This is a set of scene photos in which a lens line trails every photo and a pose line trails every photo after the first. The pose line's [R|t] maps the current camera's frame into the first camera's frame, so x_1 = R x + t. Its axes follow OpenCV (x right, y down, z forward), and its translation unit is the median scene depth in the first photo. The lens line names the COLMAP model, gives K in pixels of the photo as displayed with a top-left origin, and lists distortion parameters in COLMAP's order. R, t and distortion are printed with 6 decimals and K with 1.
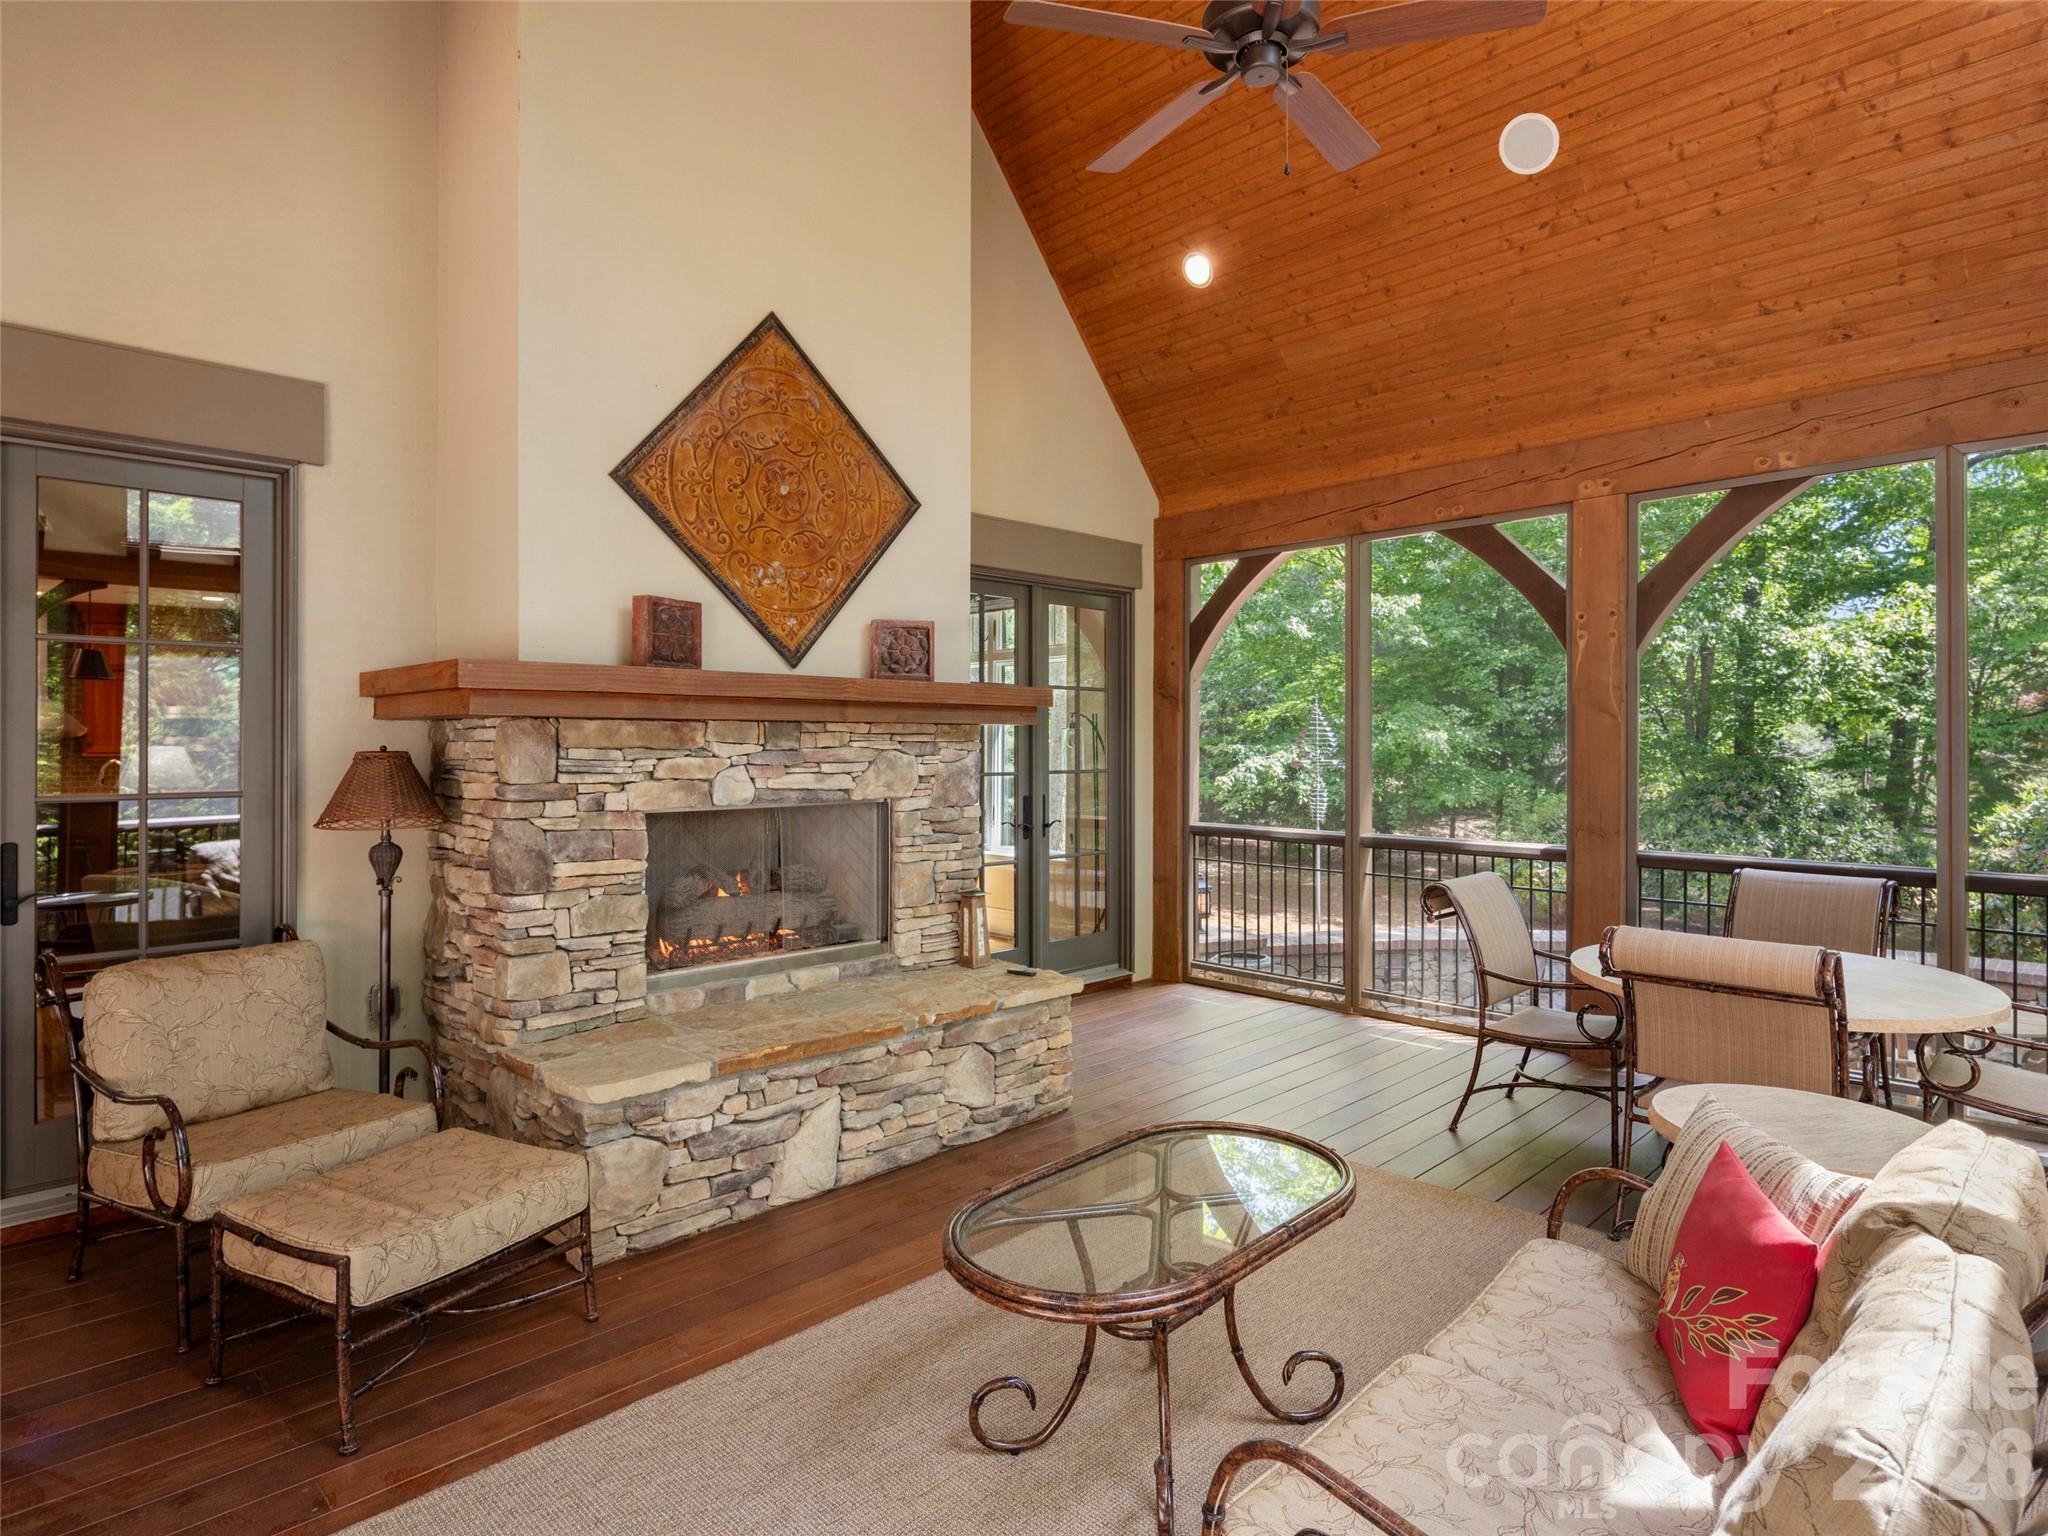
lens RADIAL K [[1099.9, 0, 1025.9], [0, 1099.9, 752.3], [0, 0, 1]] dist [-0.001468, -0.001276]
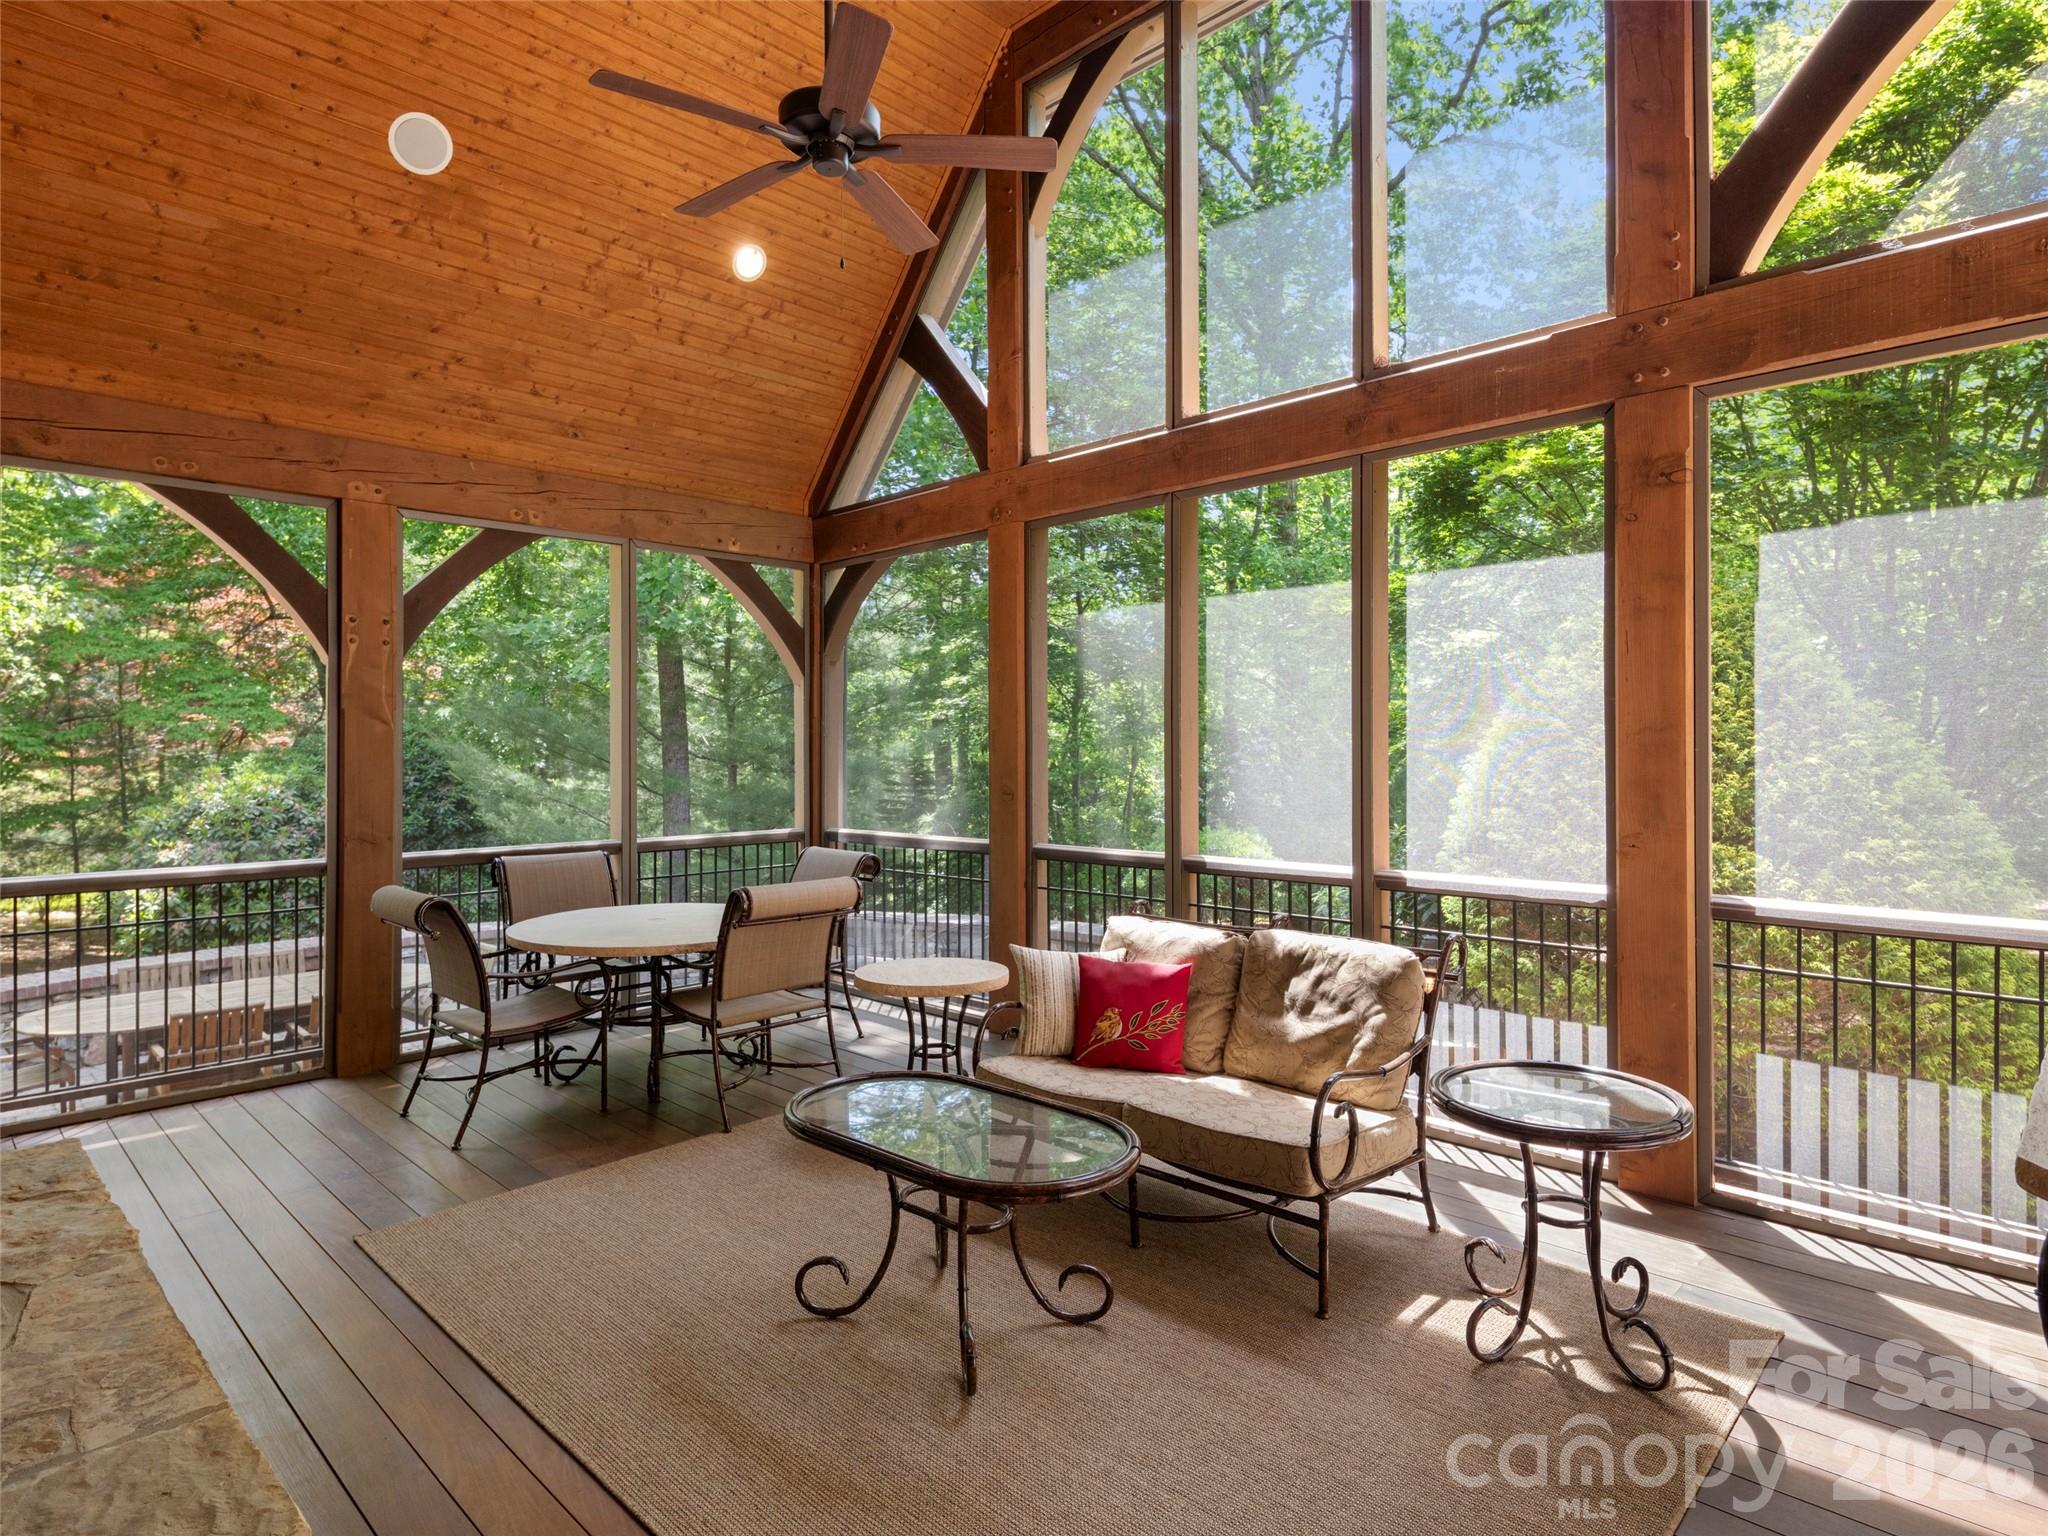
lens RADIAL K [[1144.4, 0, 1024.0], [0, 1144.4, 768.0], [0, 0, 1]] dist [-0.001084, -0.000615]
pose [[-0.020351, -0.018200, 0.999627, -0.576383], [0.005830, 0.999815, 0.018322, -0.008631], [-0.999776, 0.006201, -0.020241, 0.471809]]
